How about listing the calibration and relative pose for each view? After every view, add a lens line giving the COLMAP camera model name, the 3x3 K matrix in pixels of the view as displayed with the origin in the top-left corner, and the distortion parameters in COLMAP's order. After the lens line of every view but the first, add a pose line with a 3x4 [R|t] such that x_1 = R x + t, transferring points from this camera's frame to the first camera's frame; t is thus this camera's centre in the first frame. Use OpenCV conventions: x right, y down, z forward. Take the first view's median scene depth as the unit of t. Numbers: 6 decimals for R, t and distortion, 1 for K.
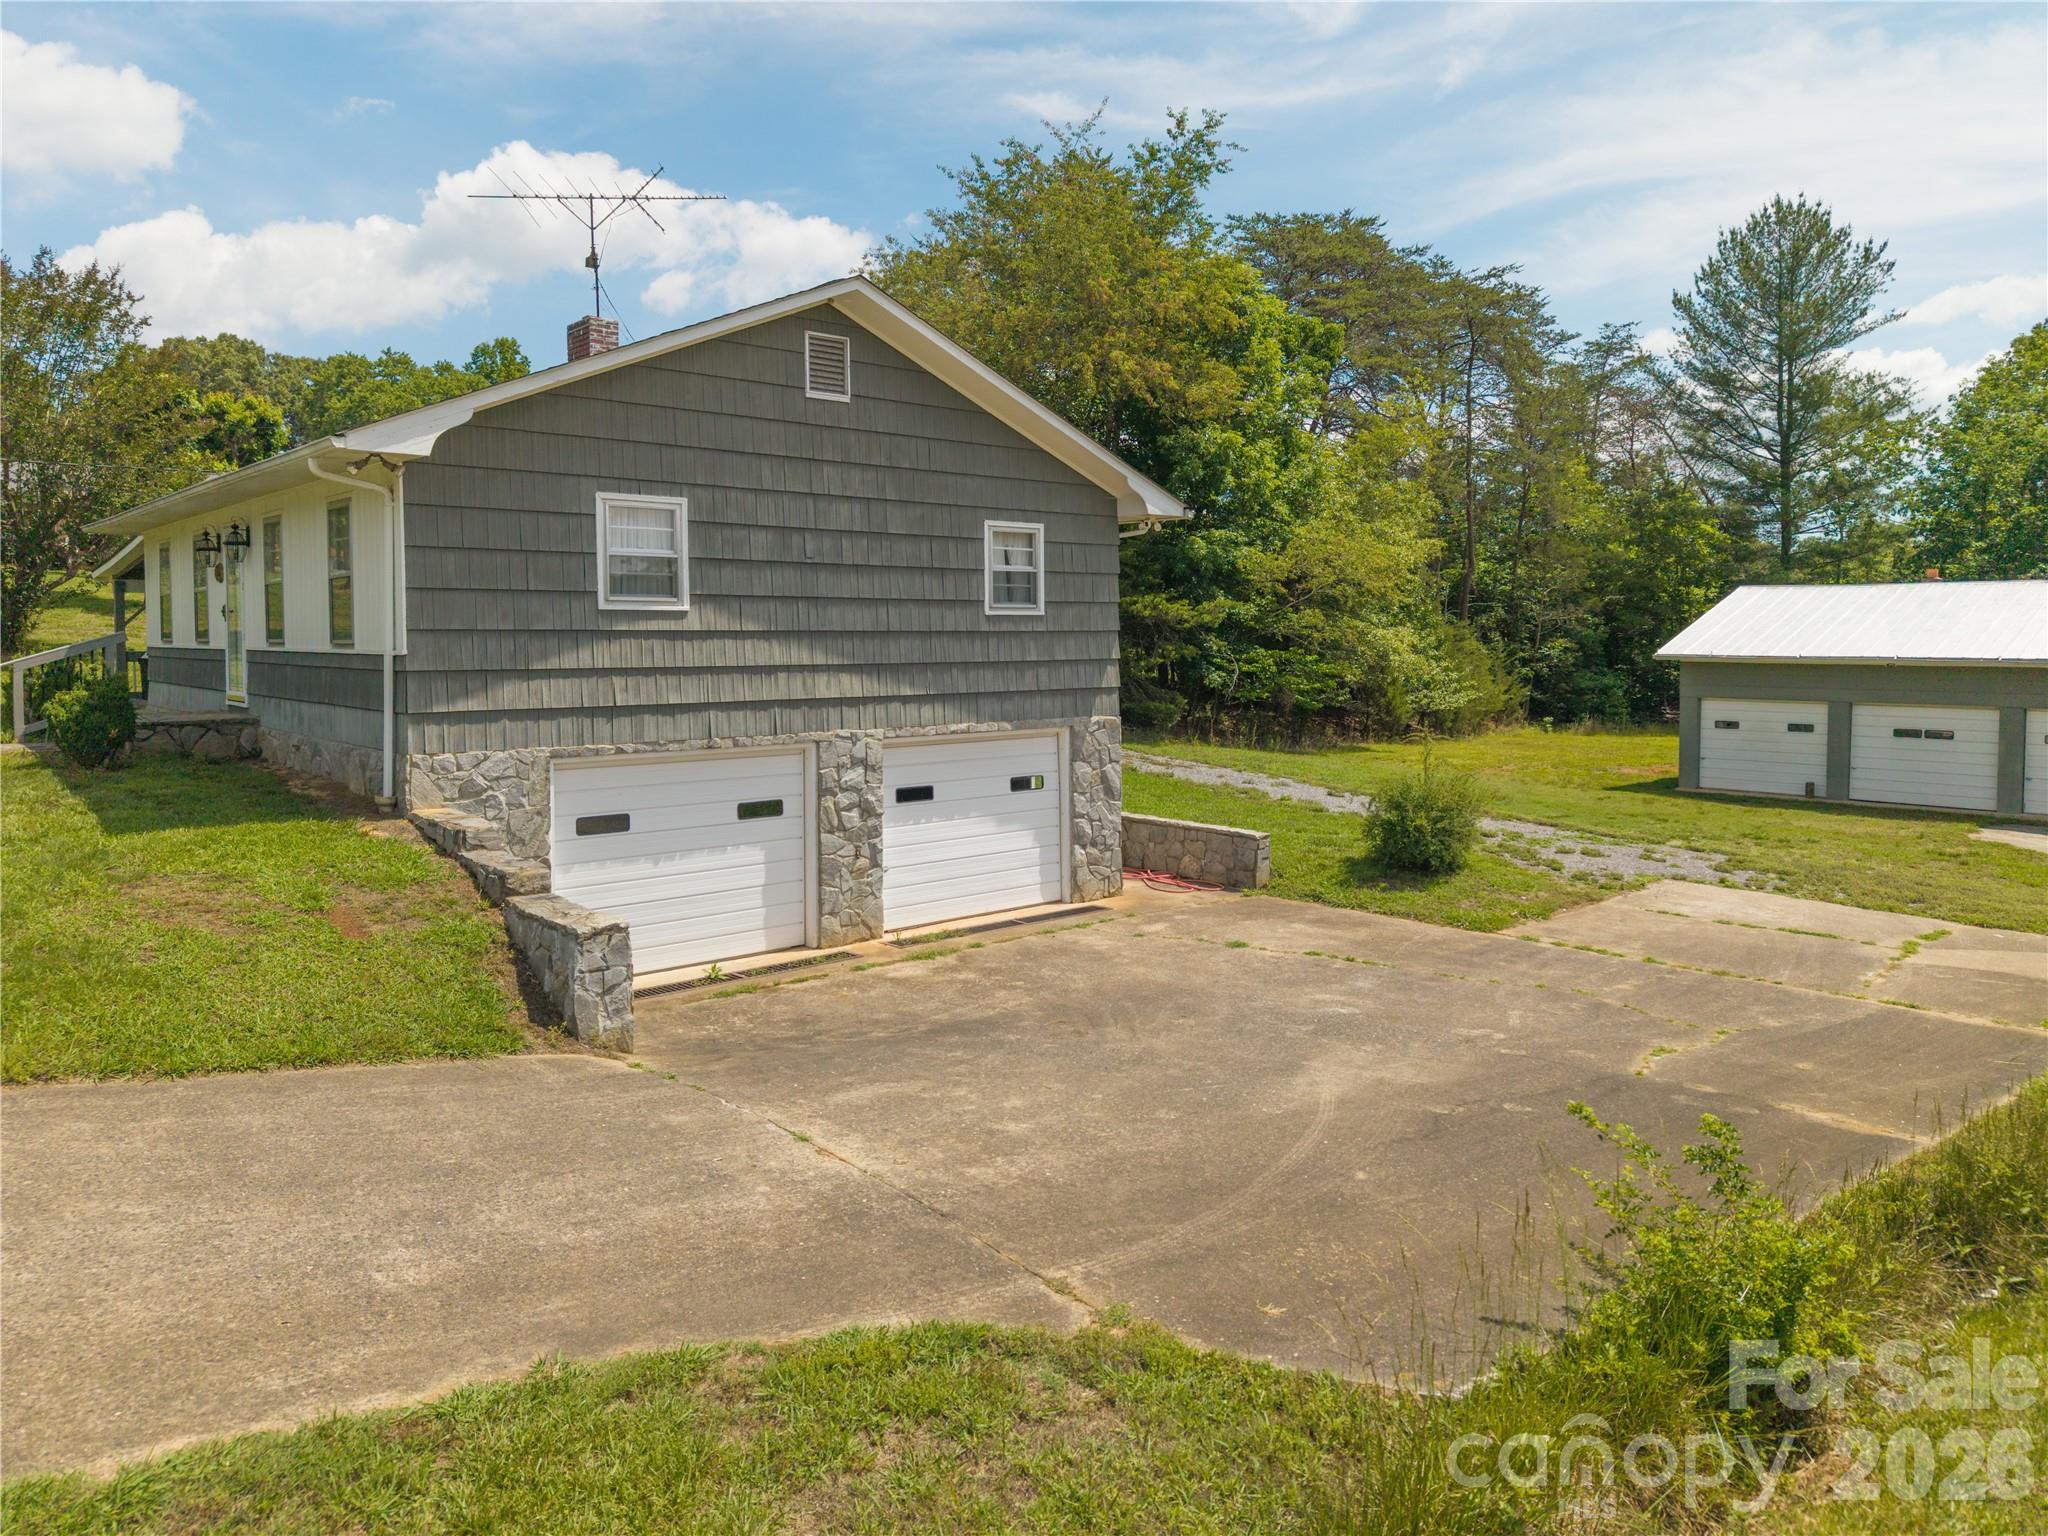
lens RADIAL K [[1407.0, 0, 1035.2], [0, 1407.0, 694.3], [0, 0, 1]] dist [0.011317, -0.001747]
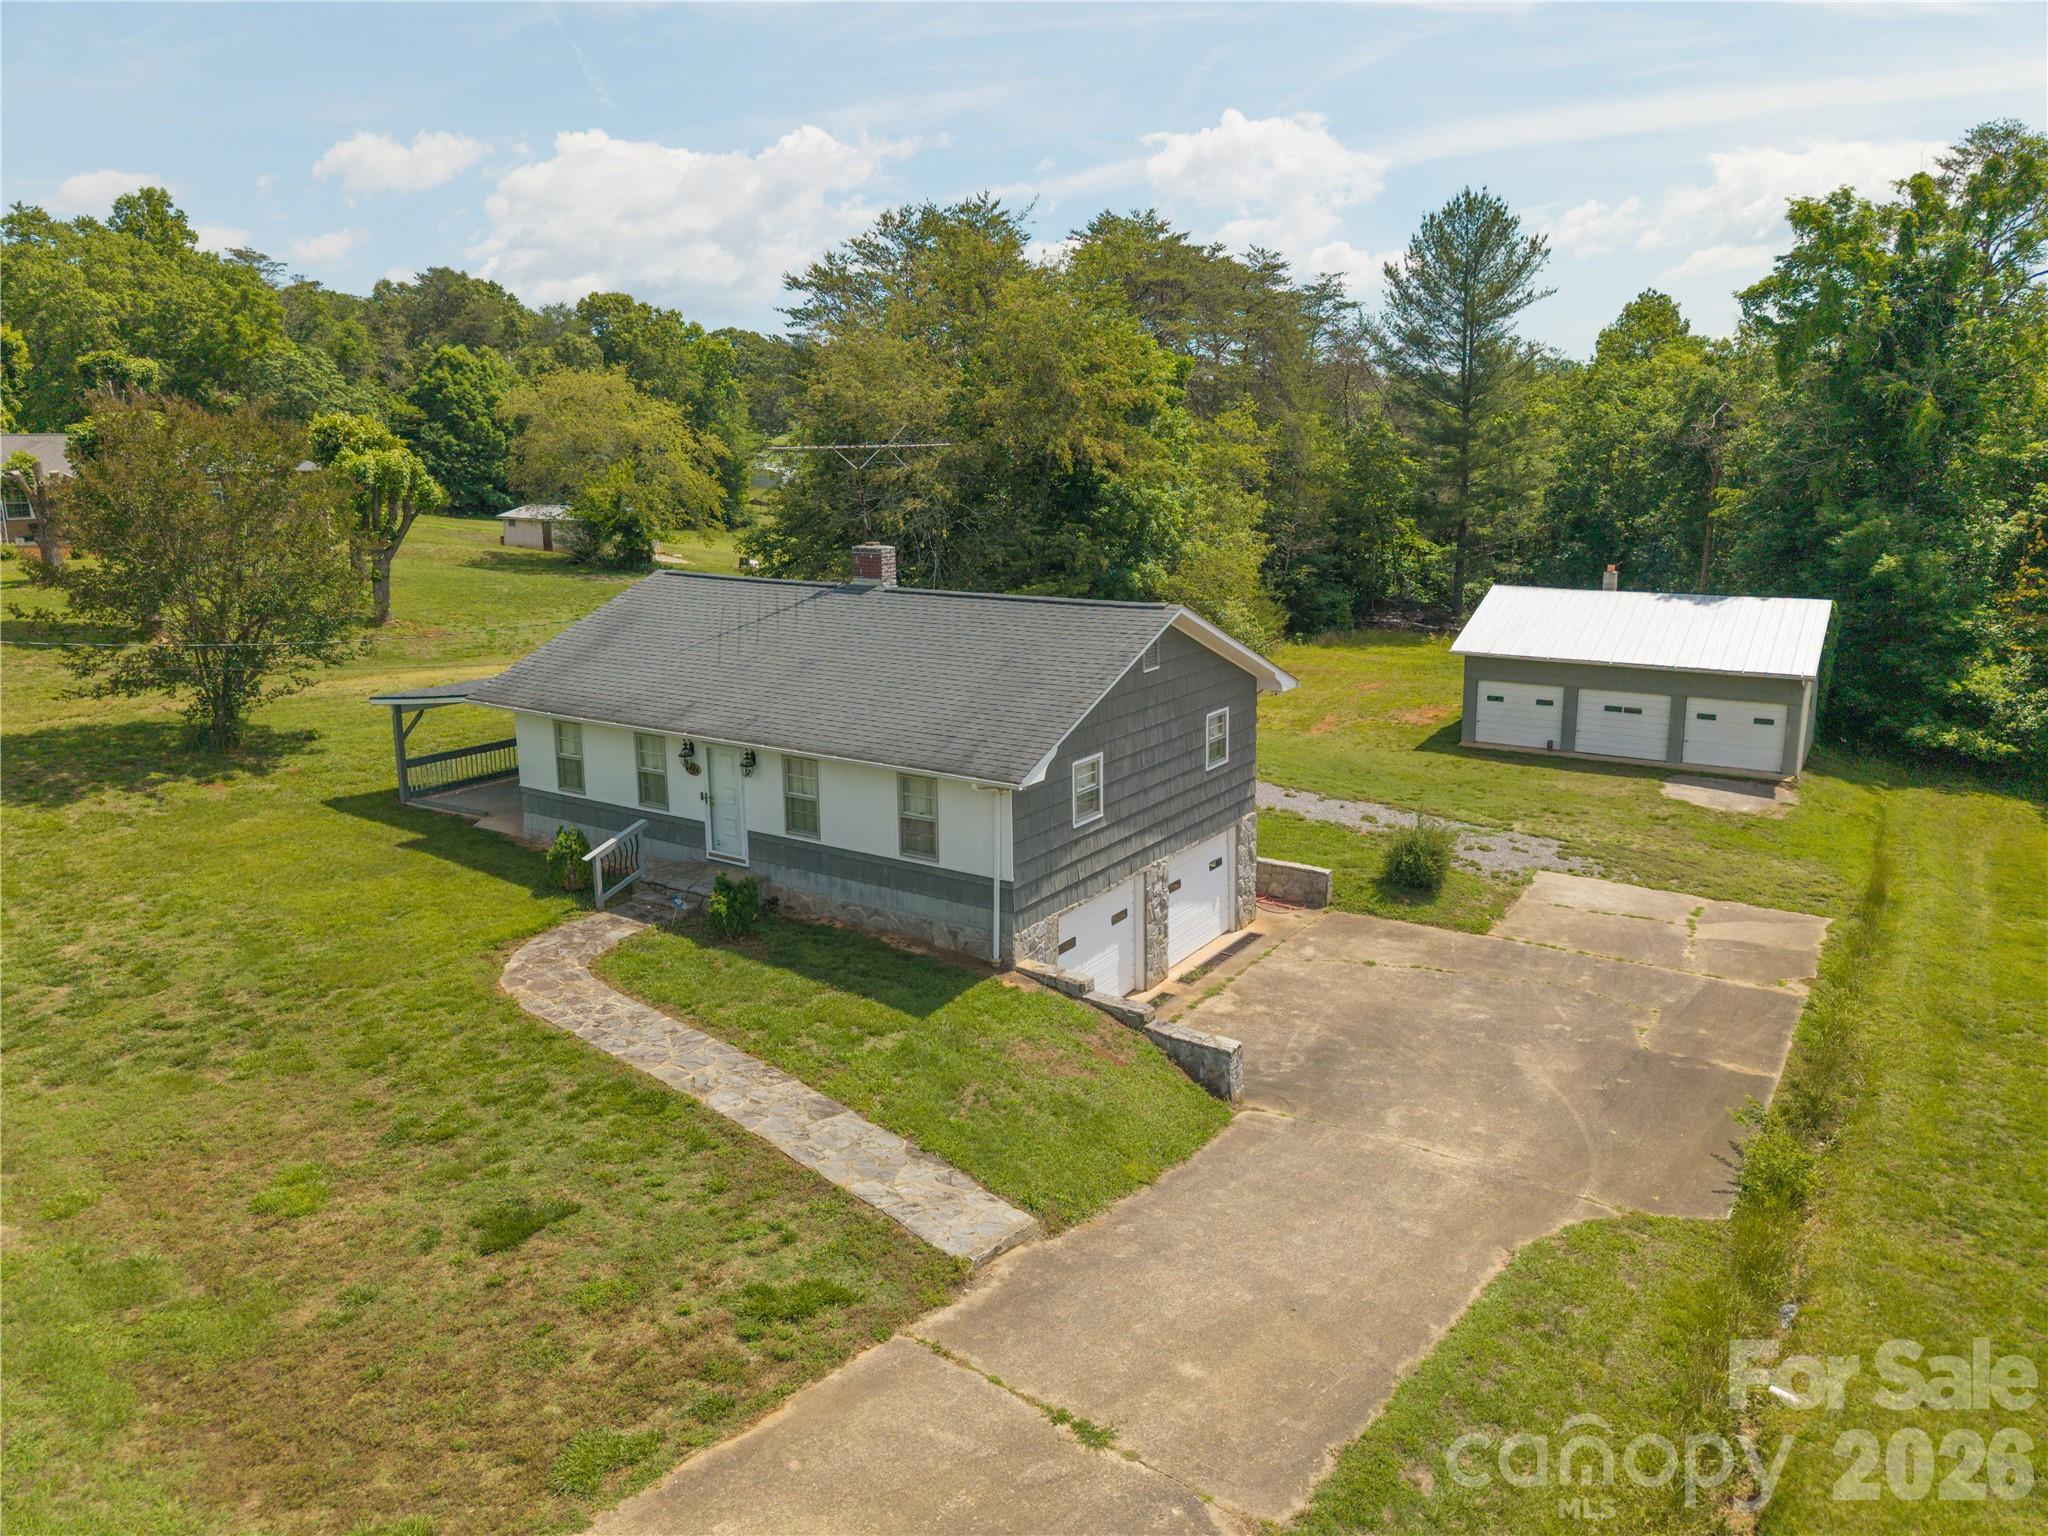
lens RADIAL K [[1398.2, 0, 1037.6], [0, 1398.2, 712.3], [0, 0, 1]] dist [0.013330, -0.005686]
pose [[0.966932, -0.056789, 0.248633, -0.339492], [0.020279, 0.988927, 0.147008, -0.199639], [-0.254228, -0.137105, 0.957377, -0.262535]]
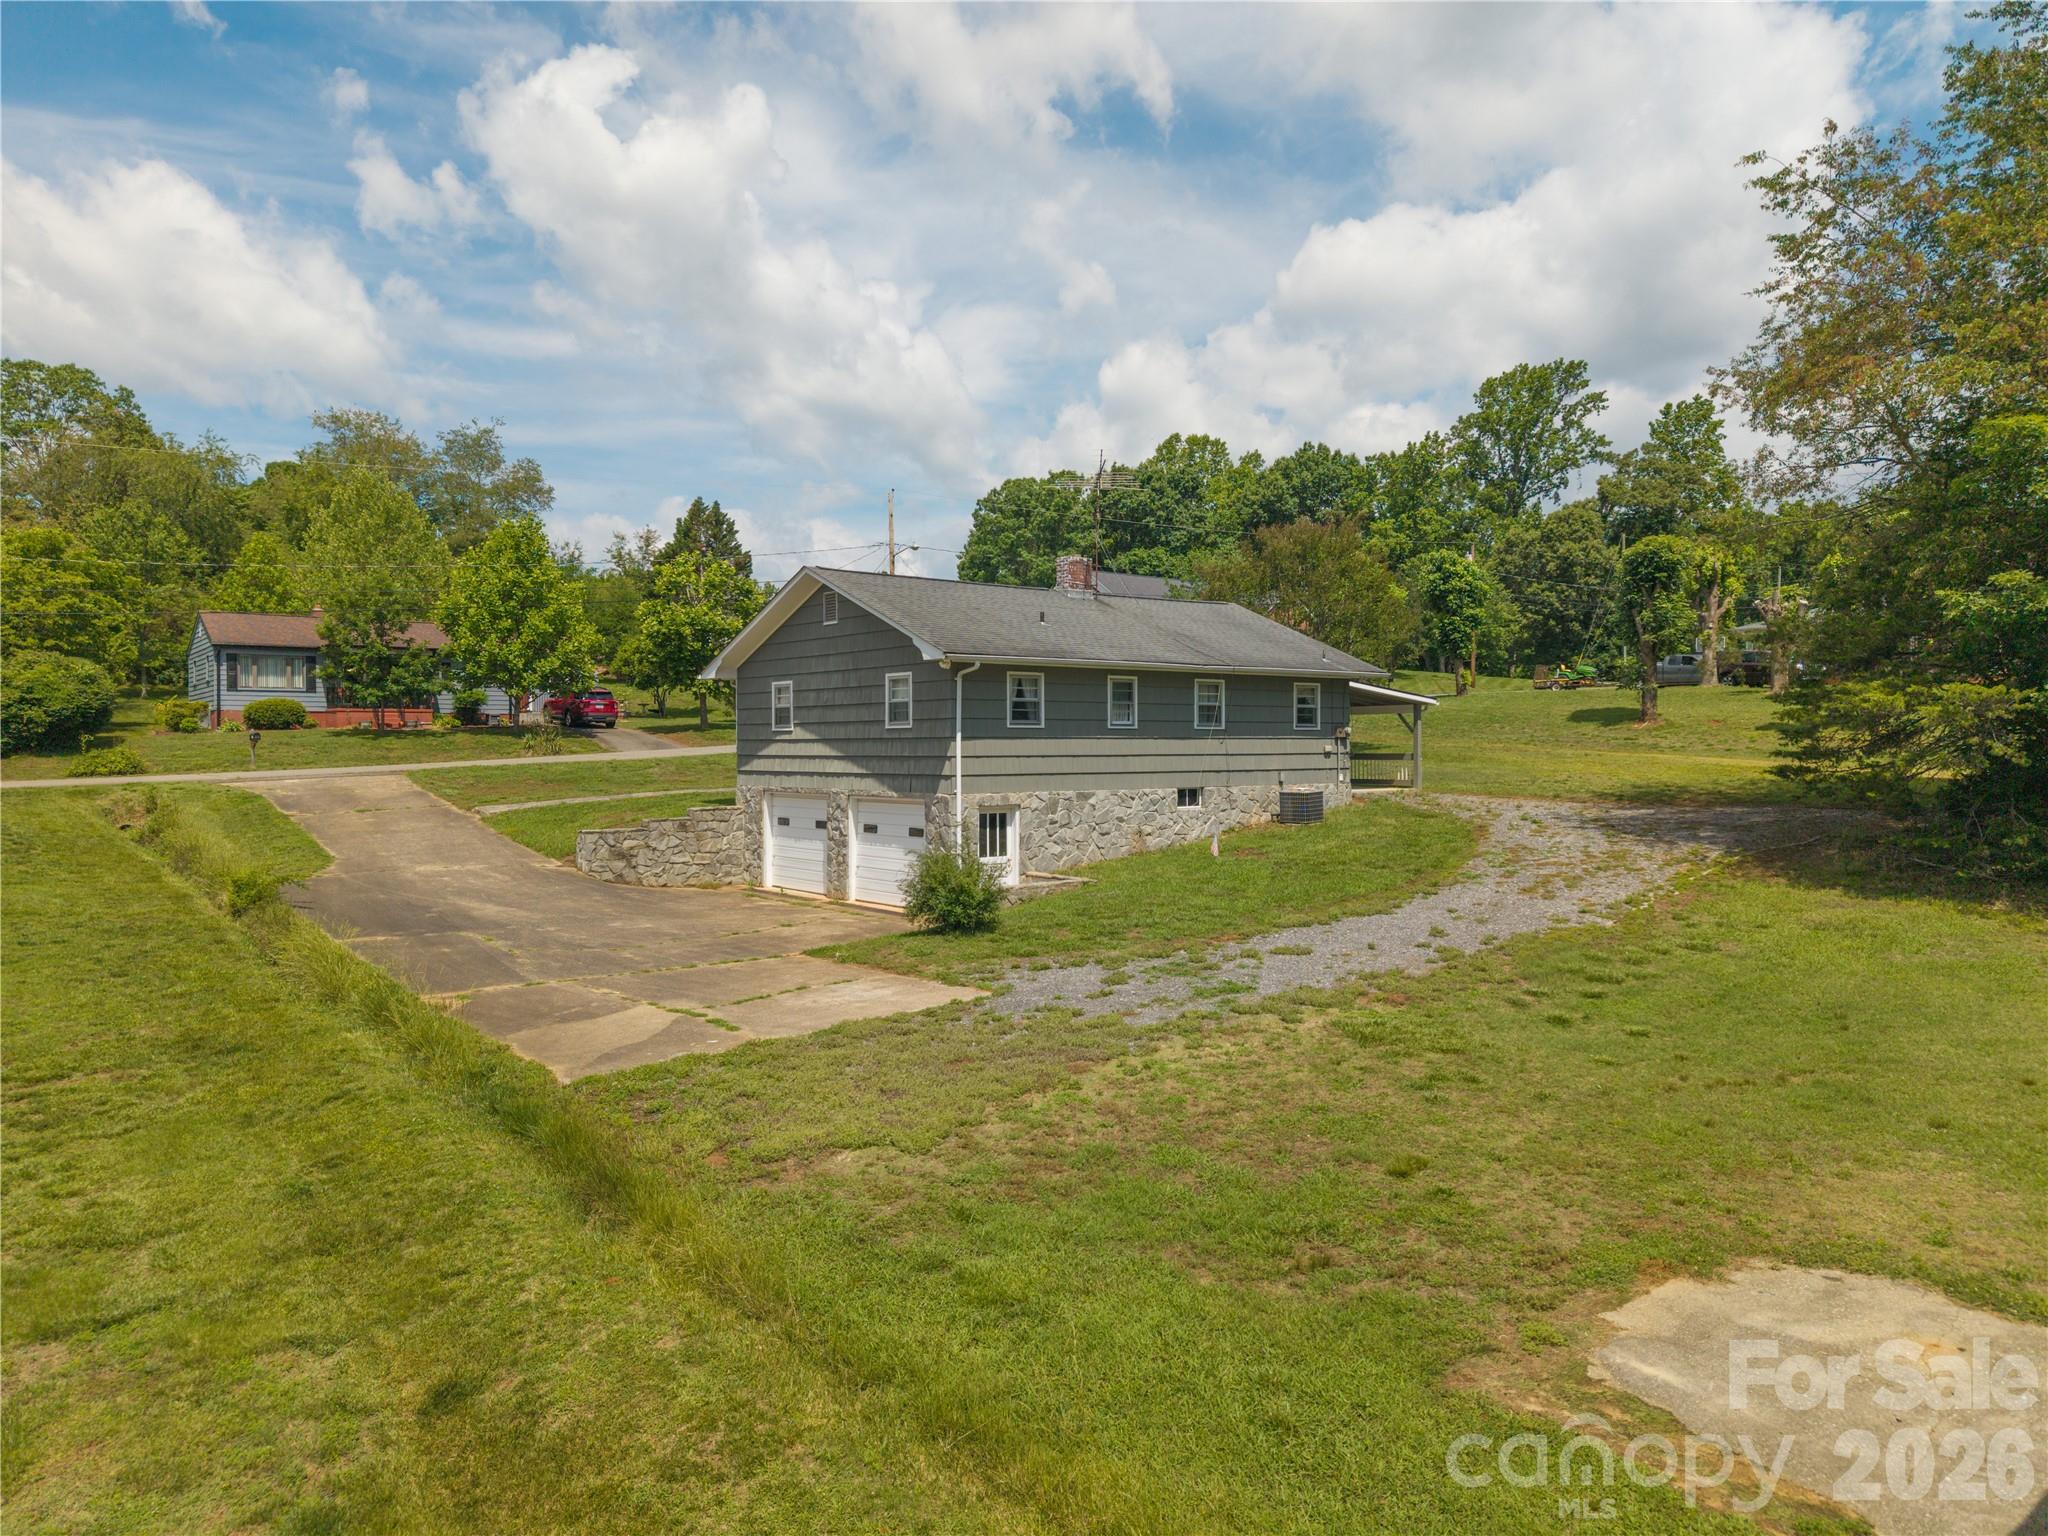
lens RADIAL K [[1387.6, 0, 1041.4], [0, 1387.6, 759.7], [0, 0, 1]] dist [0.010012, 0.002640]
pose [[-0.041972, 0.010664, -0.999062, 0.900092], [-0.038871, 0.999169, 0.012298, -0.025421], [0.998362, 0.039350, -0.041522, 0.690589]]
